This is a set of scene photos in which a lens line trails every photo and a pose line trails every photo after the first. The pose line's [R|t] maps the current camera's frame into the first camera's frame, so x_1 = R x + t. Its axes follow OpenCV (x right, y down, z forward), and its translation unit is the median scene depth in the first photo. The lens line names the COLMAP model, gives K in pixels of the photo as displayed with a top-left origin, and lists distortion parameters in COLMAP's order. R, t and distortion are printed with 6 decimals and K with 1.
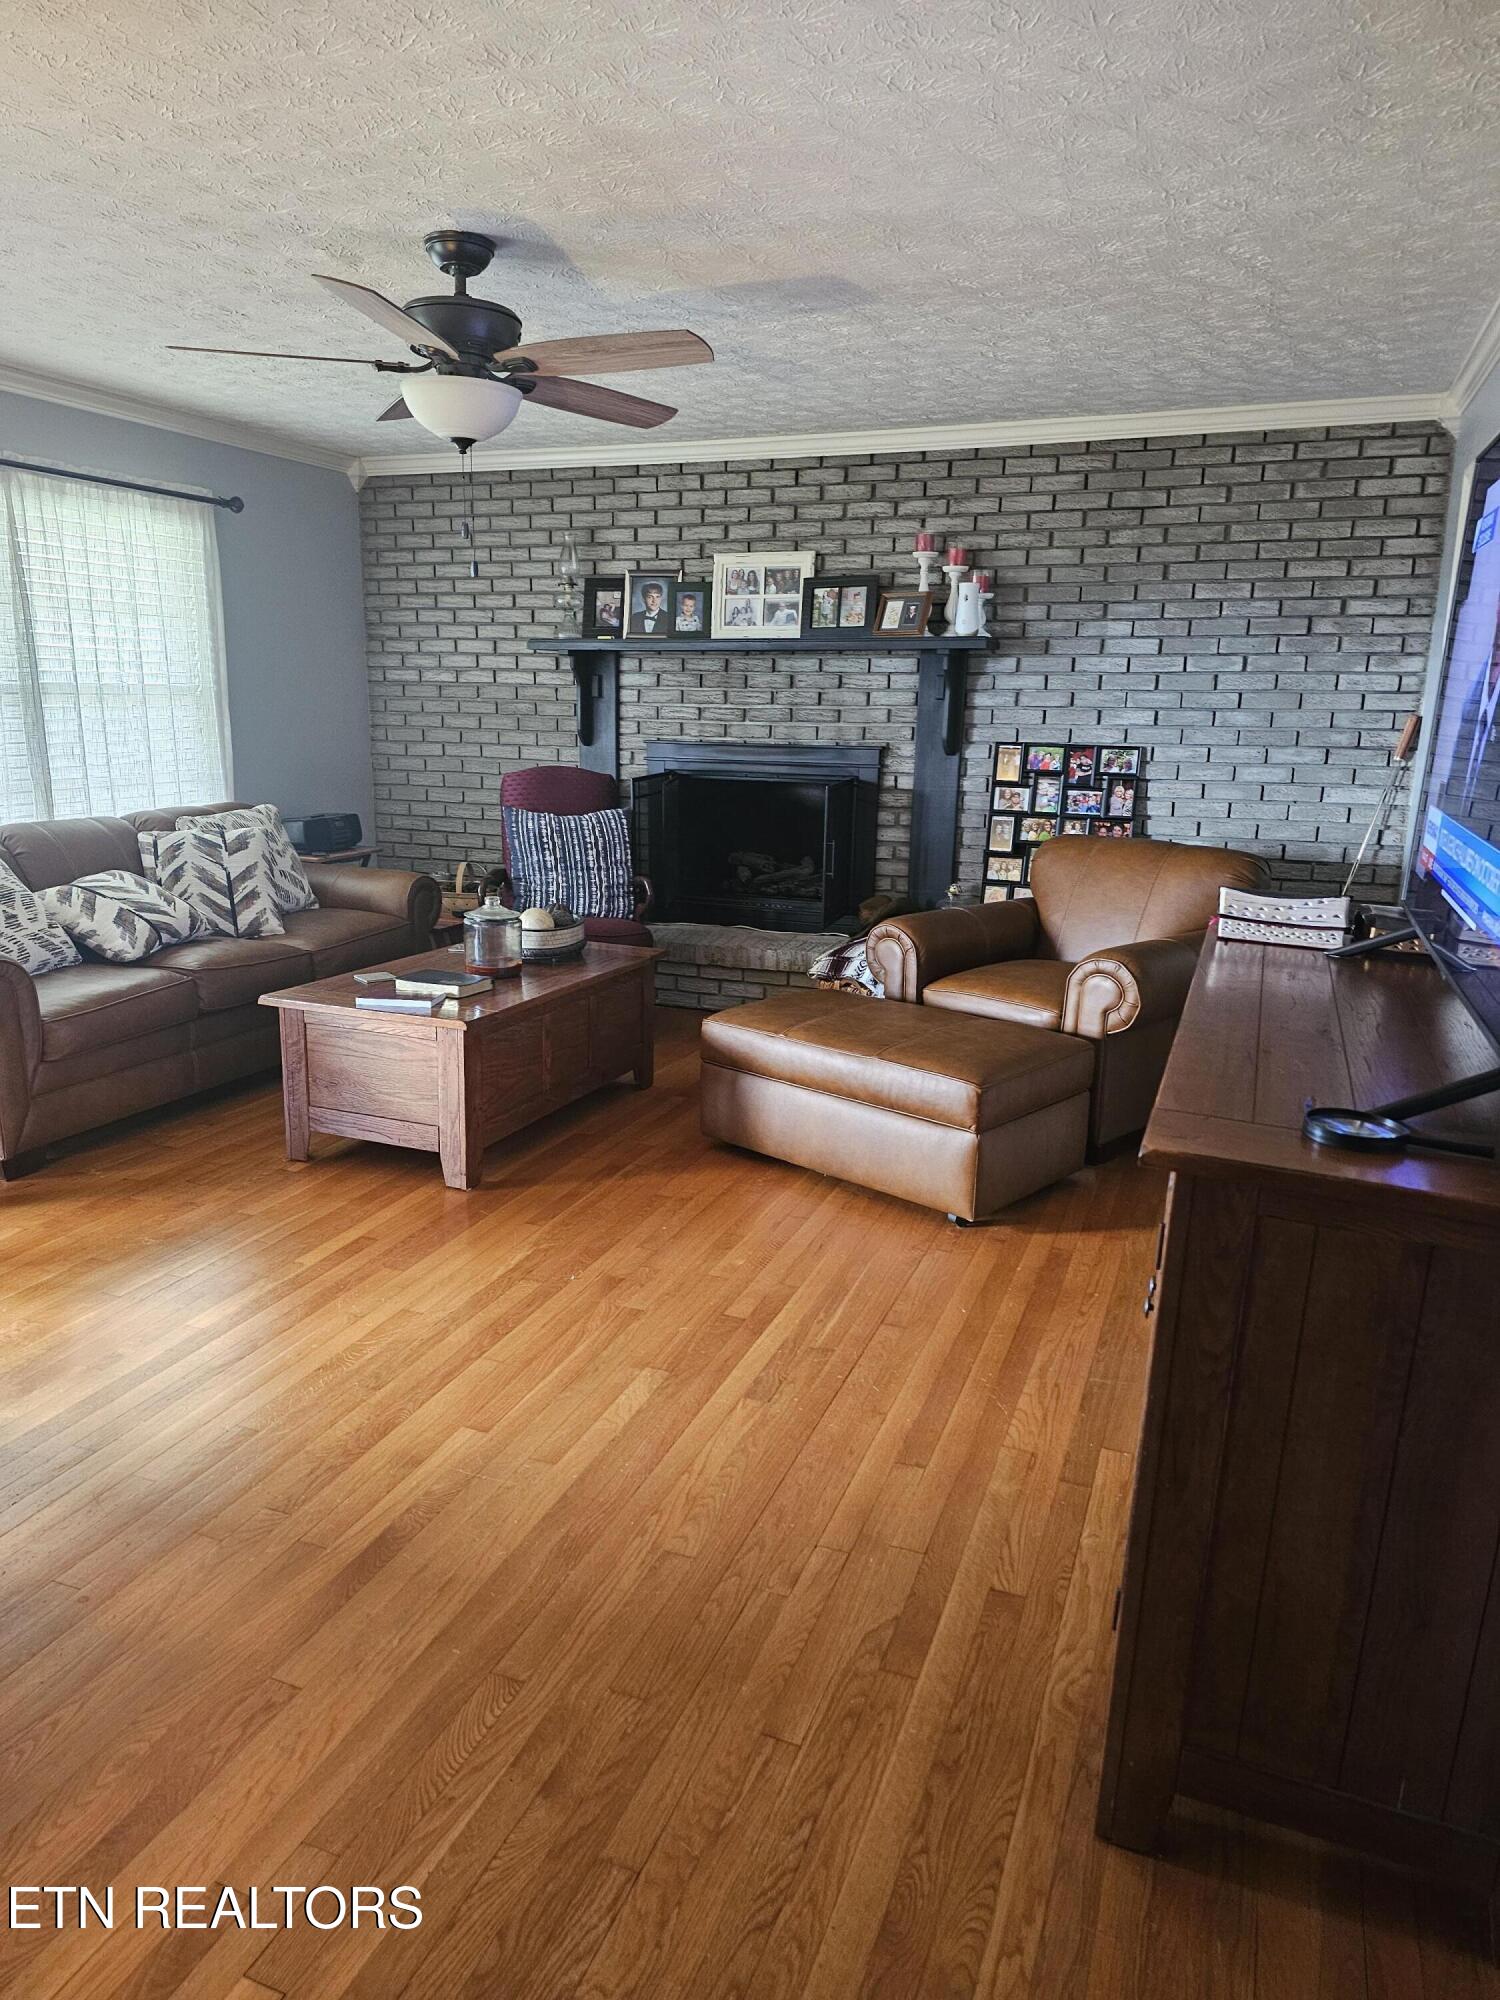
lens RADIAL K [[1413.6, 0, 741.3], [0, 1413.6, 1009.0], [0, 0, 1]] dist [0.071306, -0.024802]
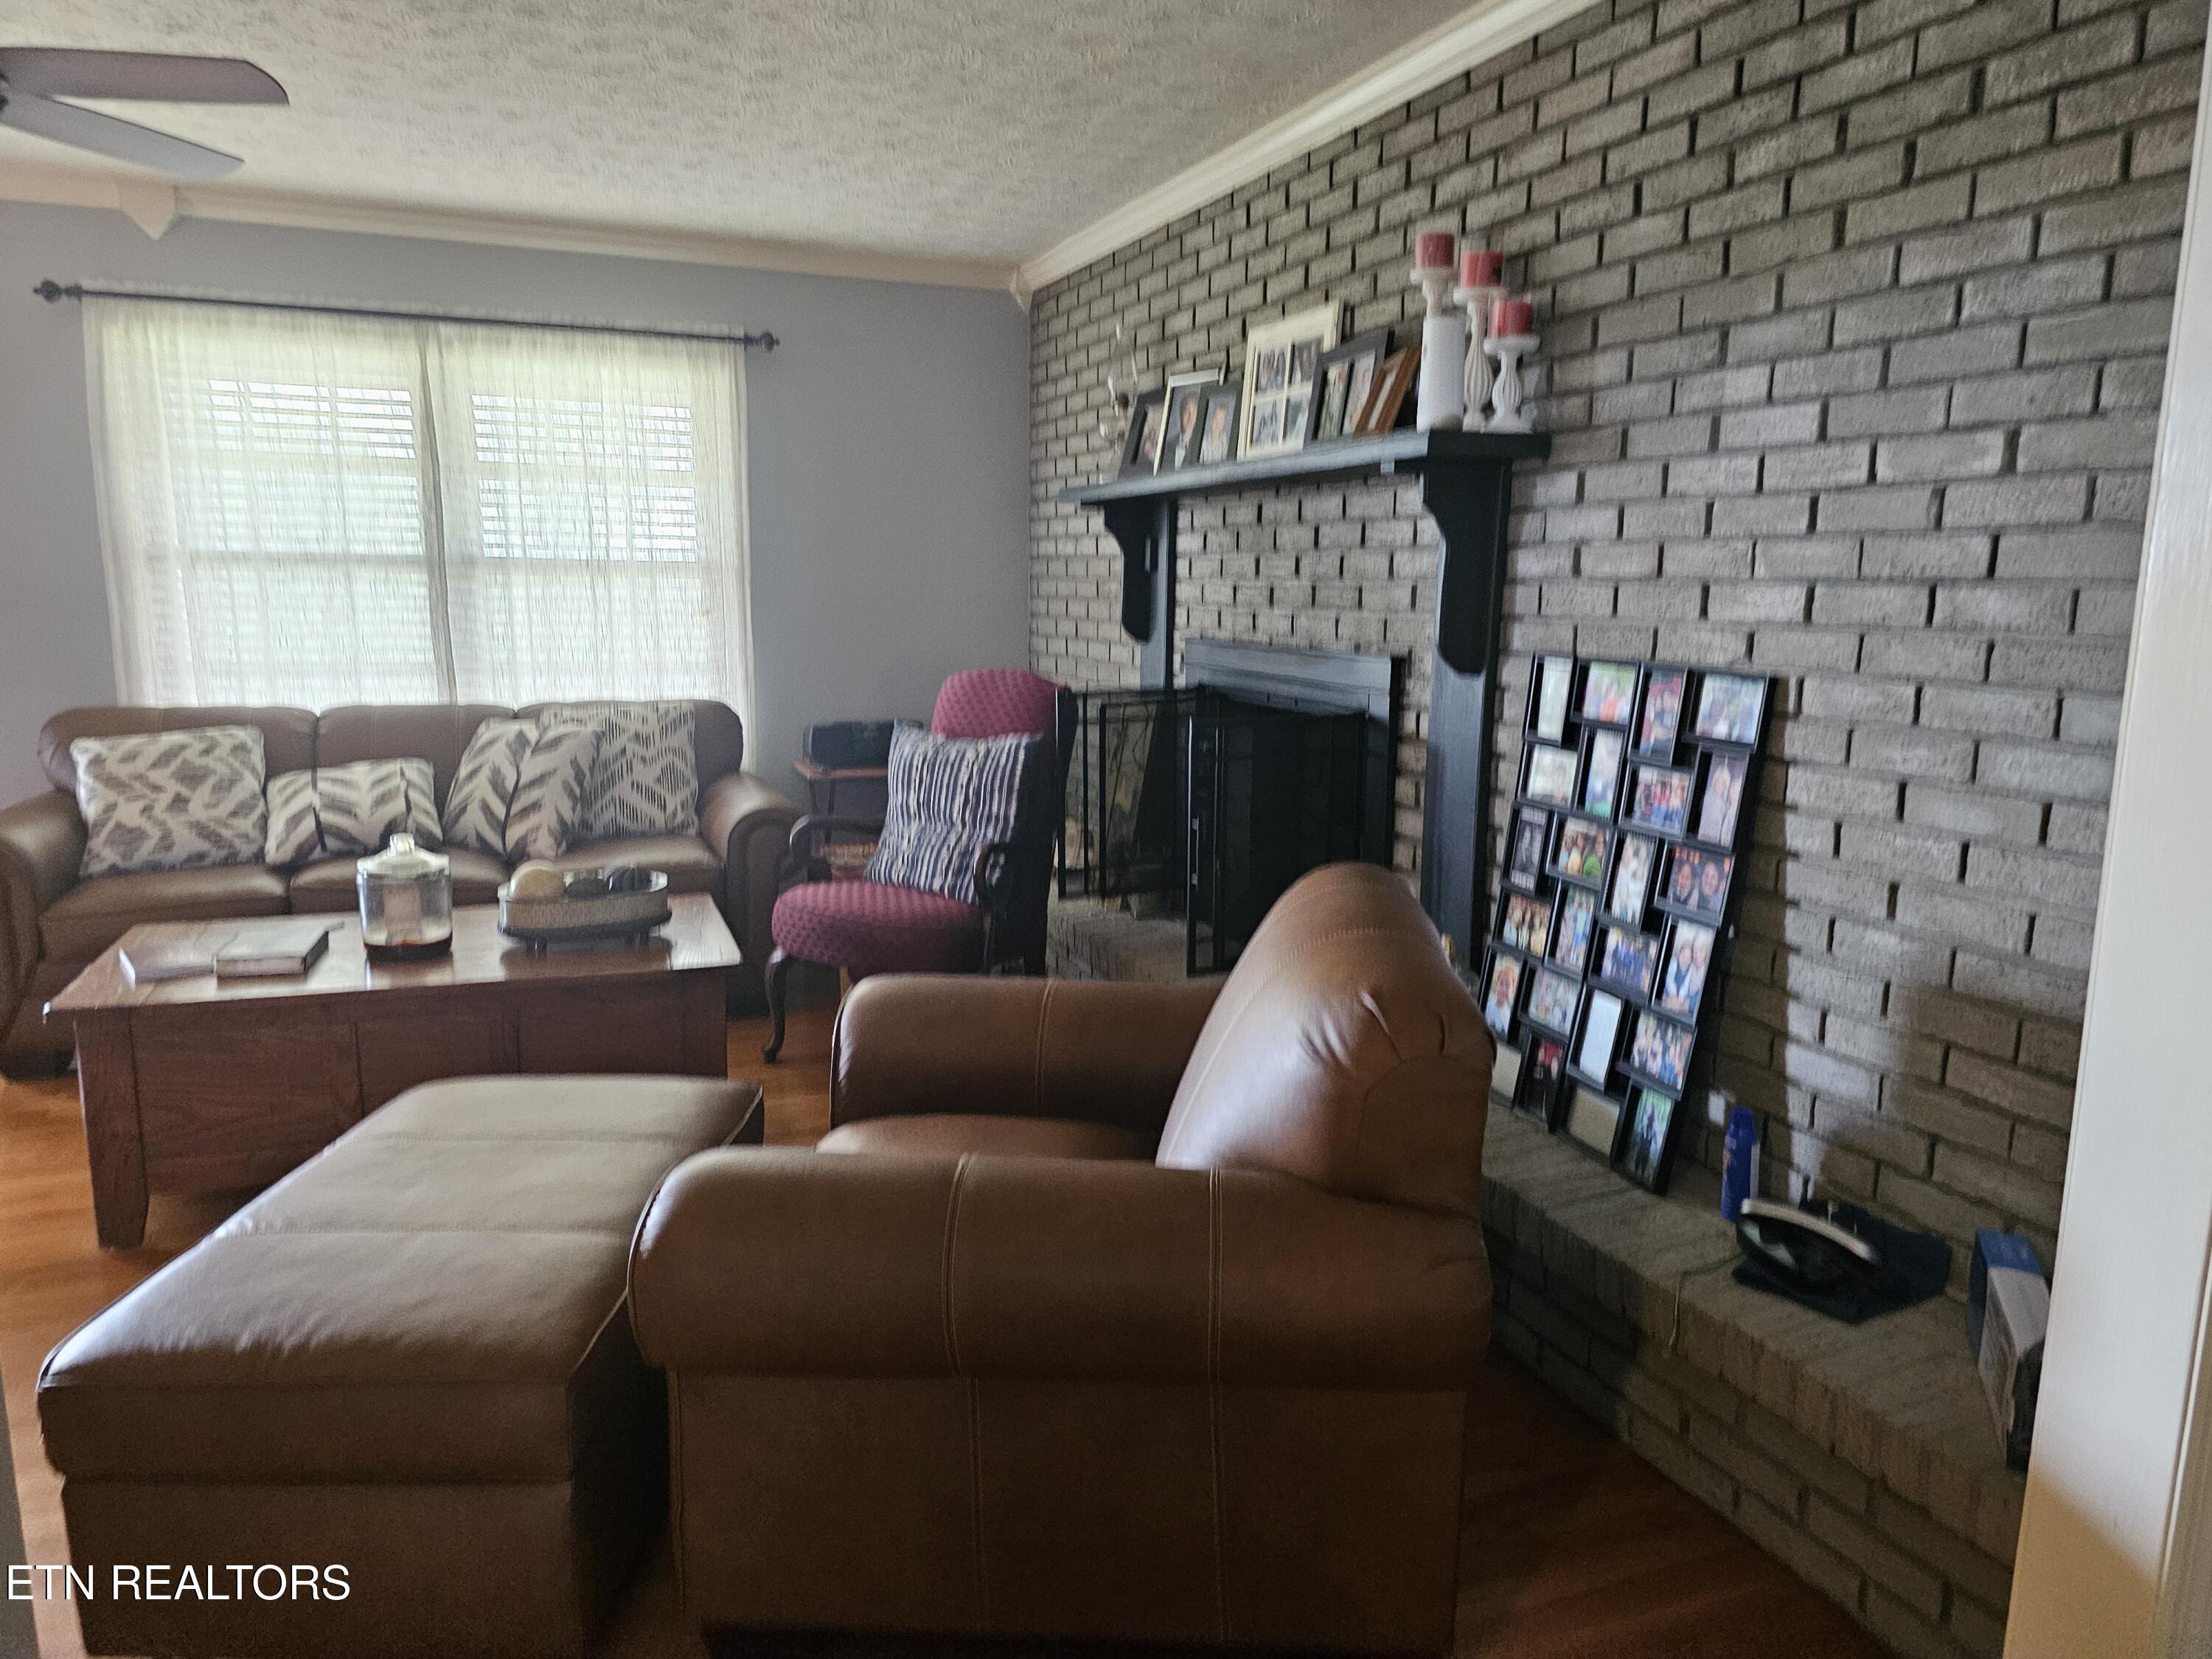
lens RADIAL K [[1563.5, 0, 1104.1], [0, 1563.5, 838.7], [0, 0, 1]] dist [0.071306, -0.024802]
pose [[0.668503, 0.118851, -0.734151, 0.480297], [-0.167176, 0.985899, 0.007380, -0.110173], [0.724676, 0.117799, 0.678946, 0.565159]]
